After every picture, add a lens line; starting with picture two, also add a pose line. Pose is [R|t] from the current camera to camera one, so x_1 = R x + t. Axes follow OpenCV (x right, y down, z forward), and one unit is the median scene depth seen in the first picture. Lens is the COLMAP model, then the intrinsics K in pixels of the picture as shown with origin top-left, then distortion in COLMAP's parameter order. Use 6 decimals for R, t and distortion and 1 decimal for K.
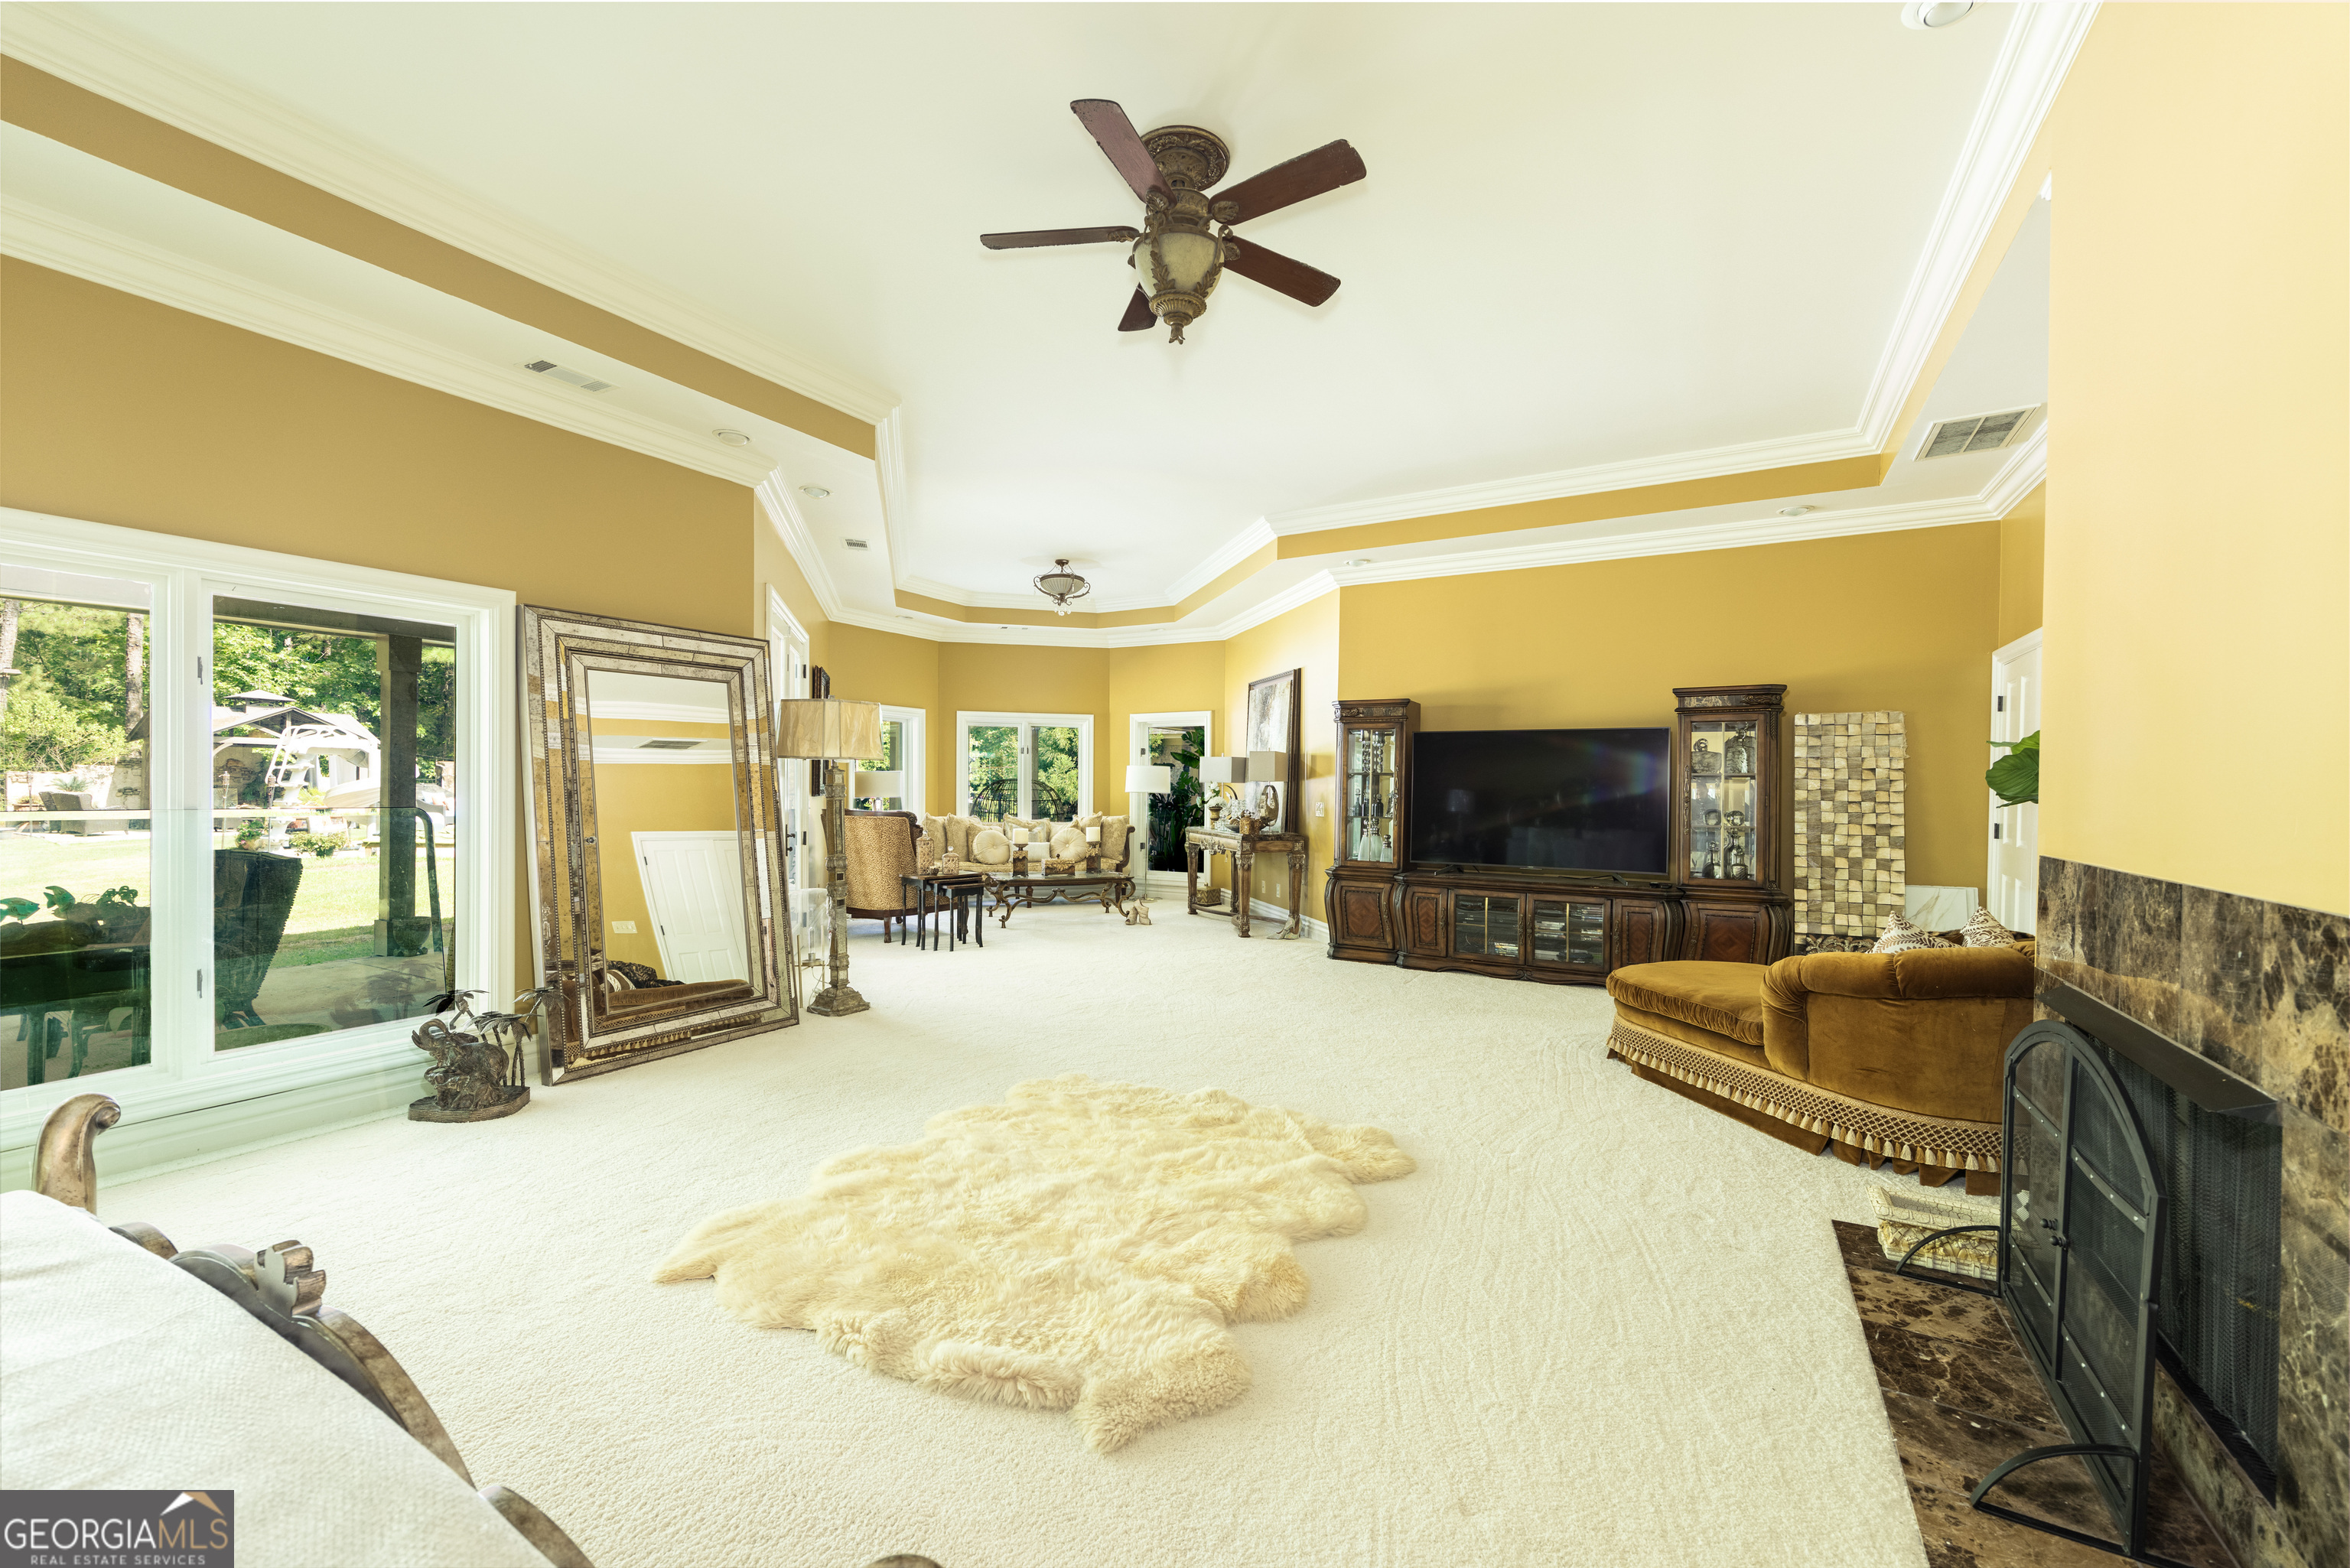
lens RADIAL K [[943.2, 0, 1172.2], [0, 943.2, 789.5], [0, 0, 1]] dist [0.000522, 0.001664]
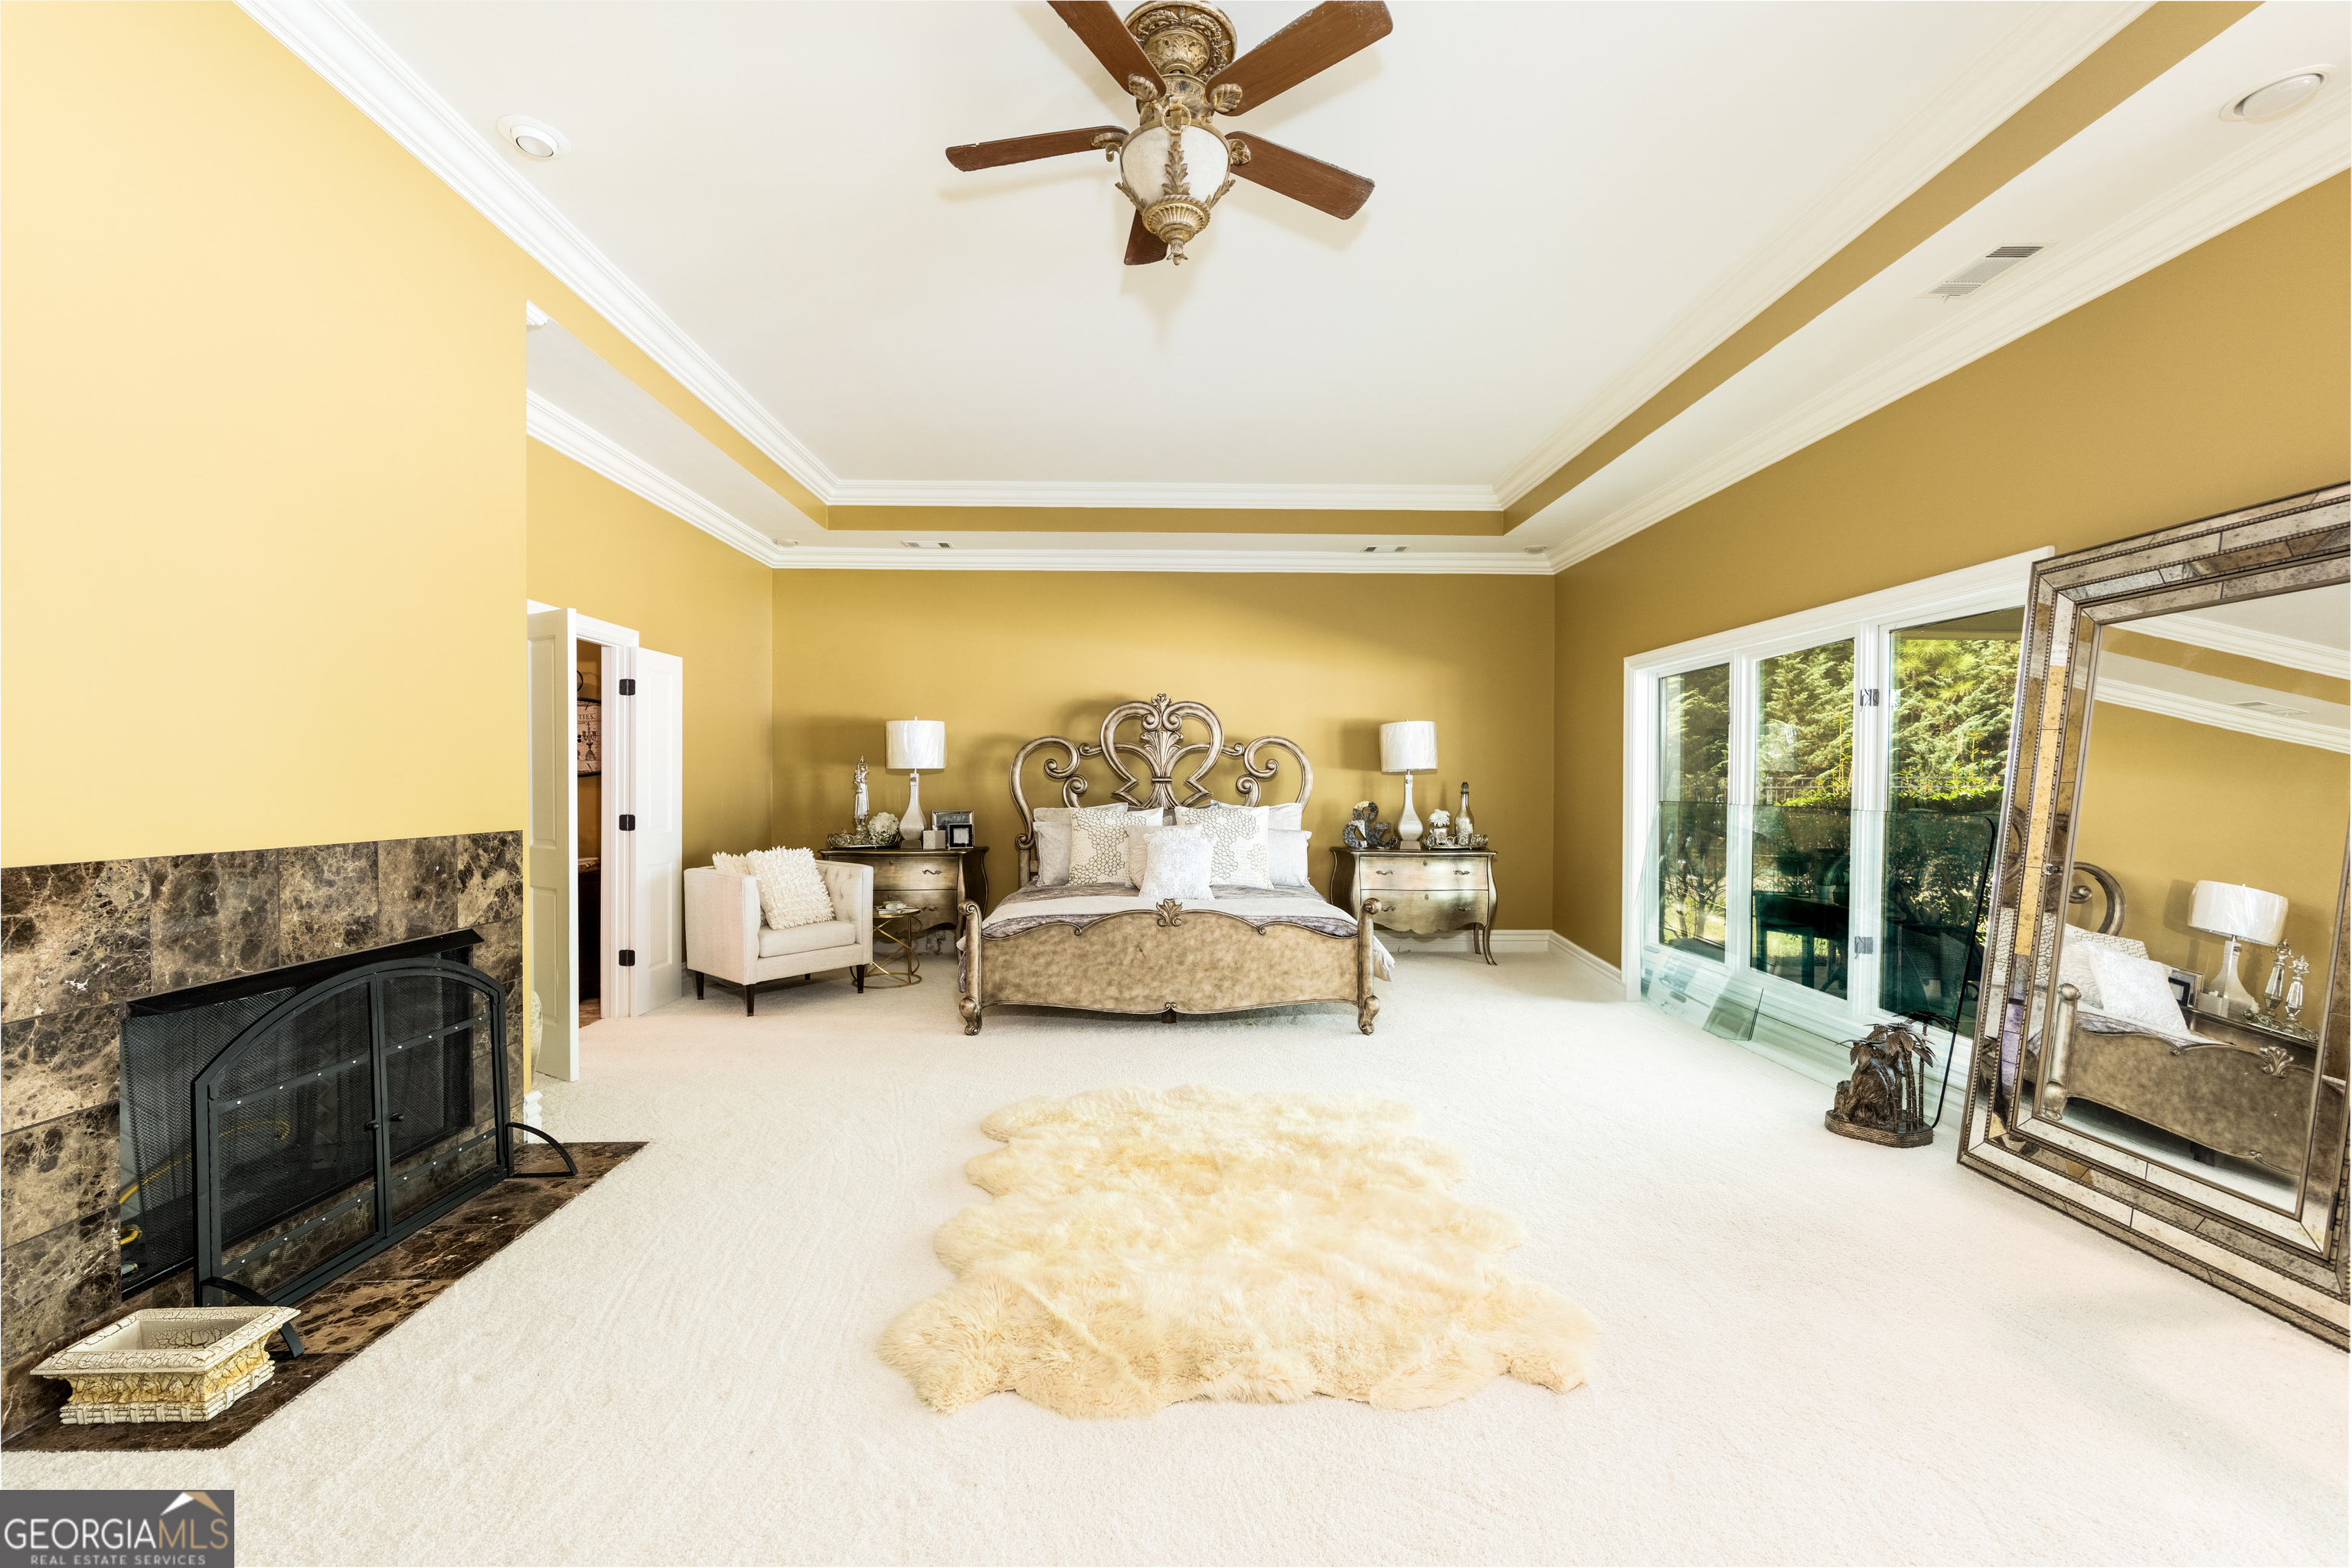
lens RADIAL K [[944.1, 0, 1171.7], [0, 944.1, 788.3], [0, 0, 1]] dist [0.000522, 0.001664]
pose [[-0.861492, -0.006373, -0.507731, 0.576776], [-0.012071, 0.999896, 0.007932, -0.009226], [0.507627, 0.012962, -0.861479, 2.295861]]
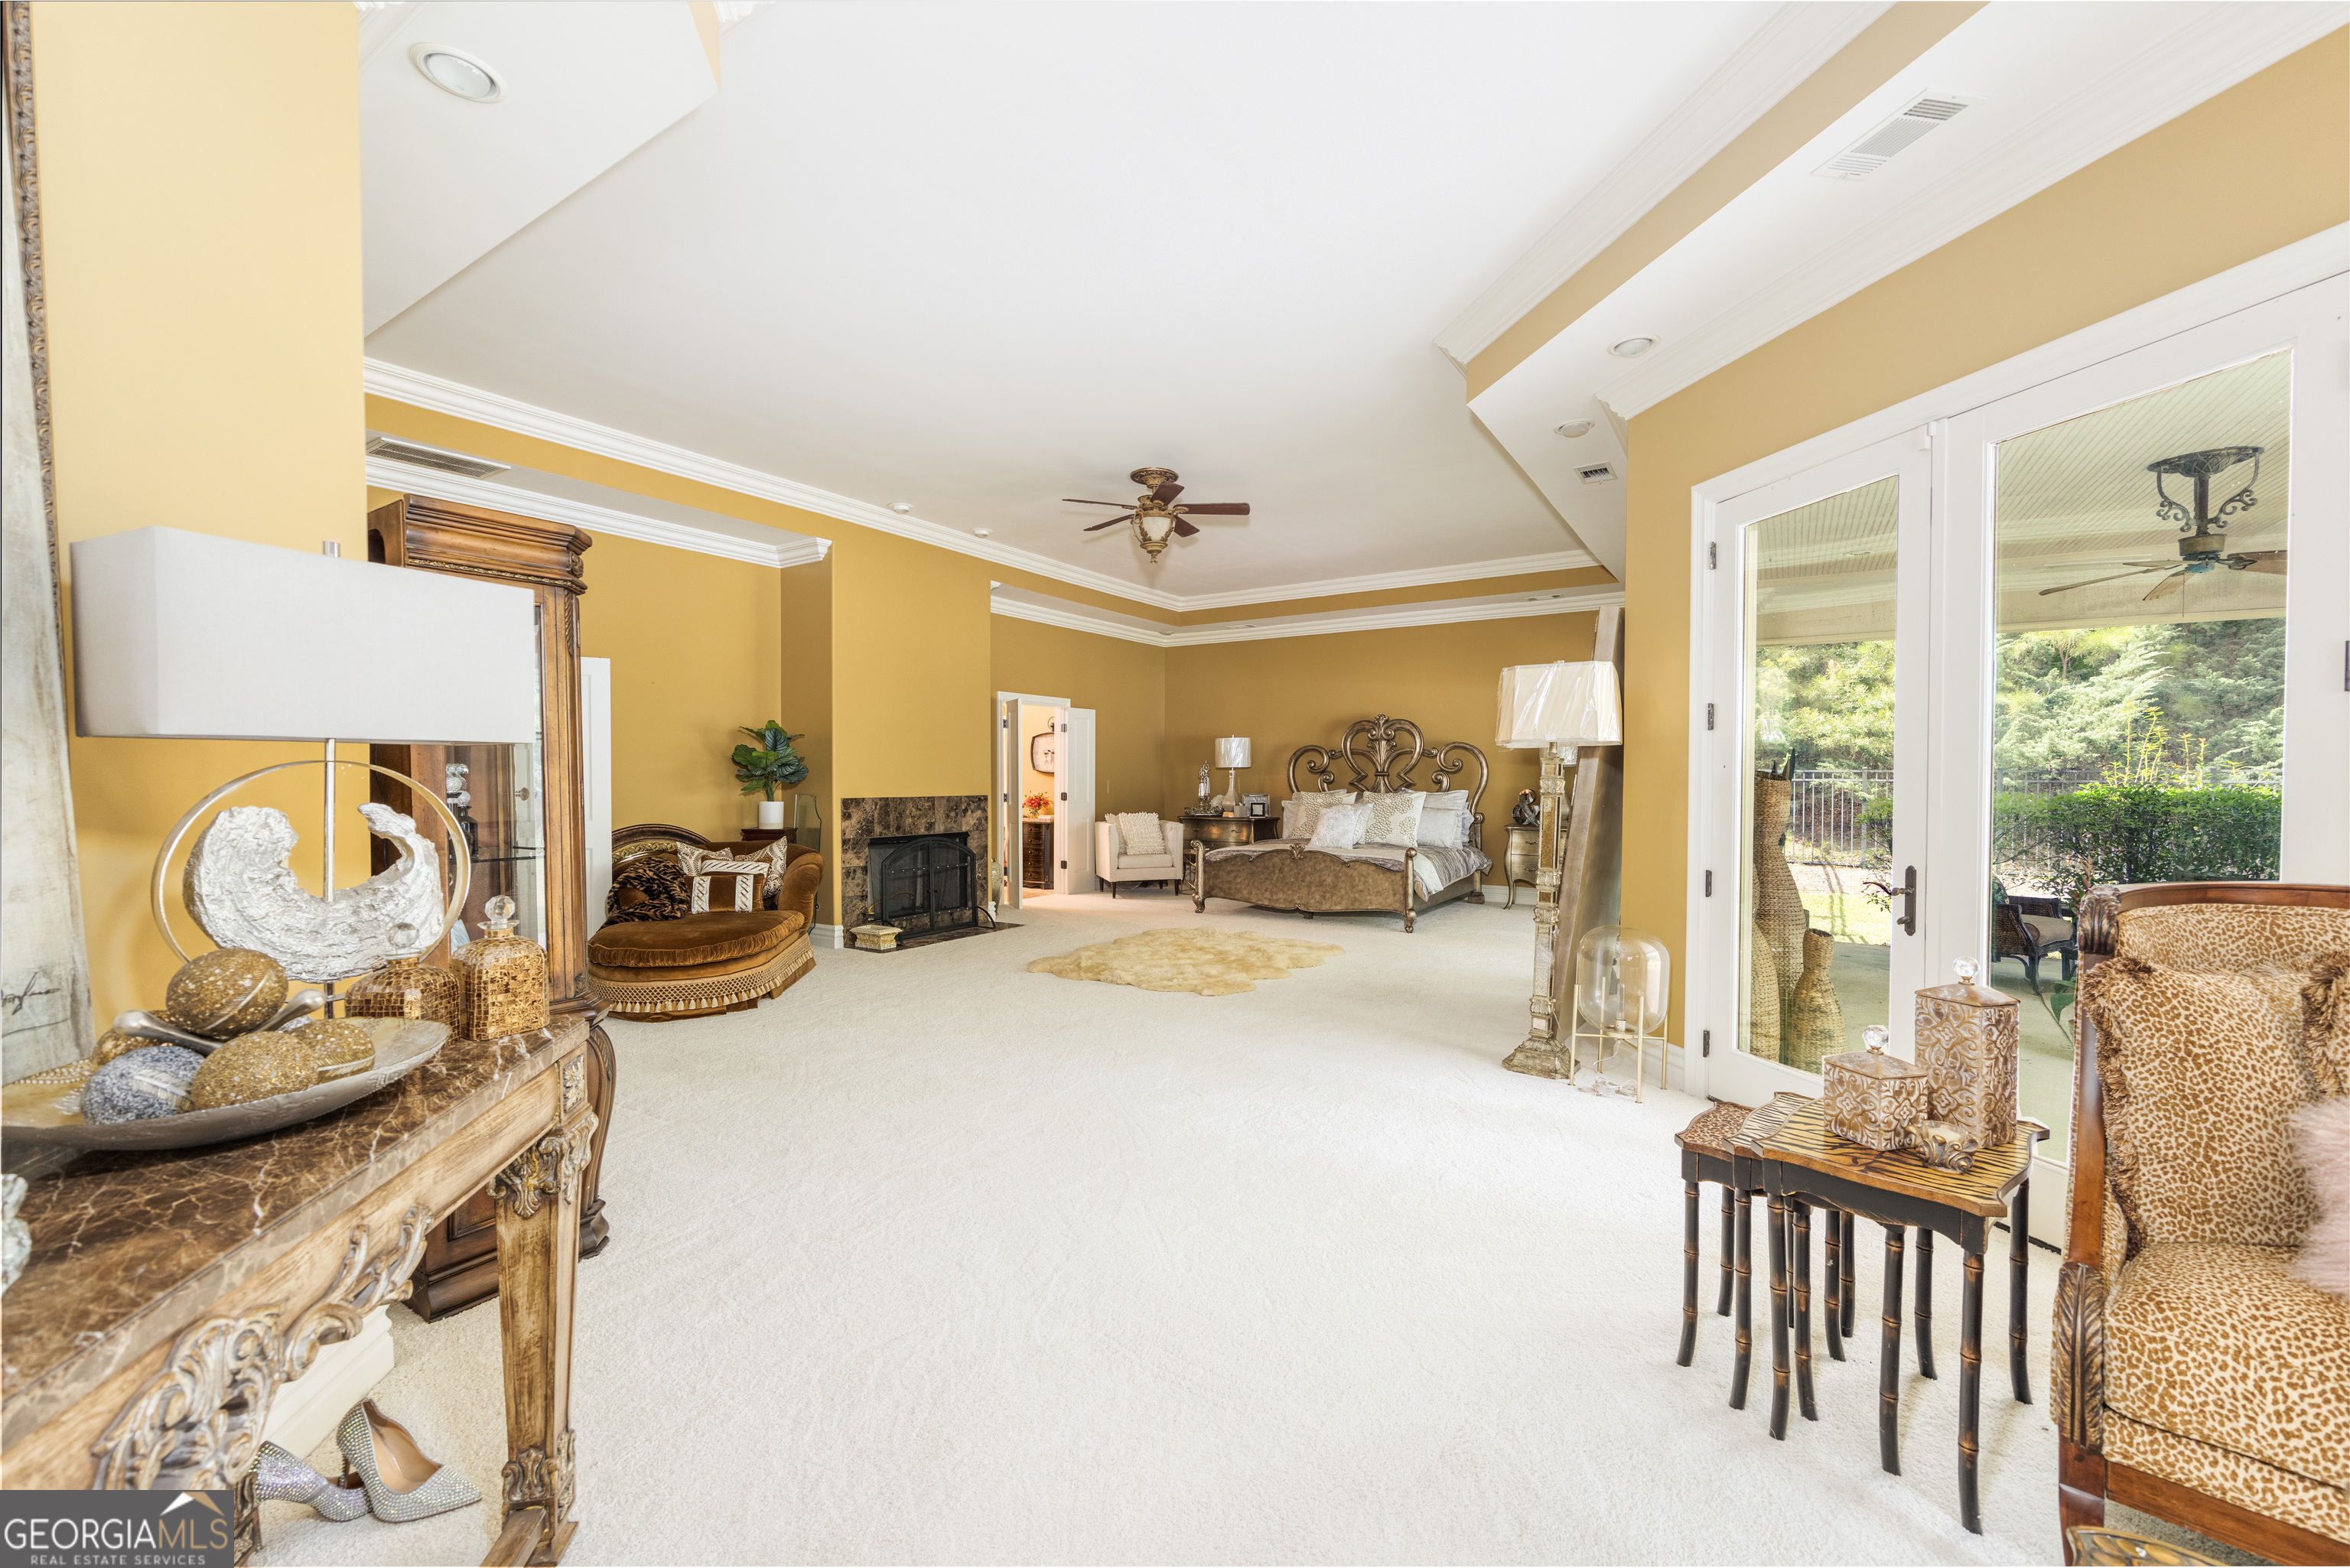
lens RADIAL K [[943.2, 0, 1172.5], [0, 943.2, 787.3], [0, 0, 1]] dist [0.000522, 0.001664]
pose [[-0.997924, -0.009131, 0.063748, -0.232324], [-0.007903, 0.999779, 0.019499, -0.027040], [-0.063912, 0.018954, -0.997776, 4.087316]]
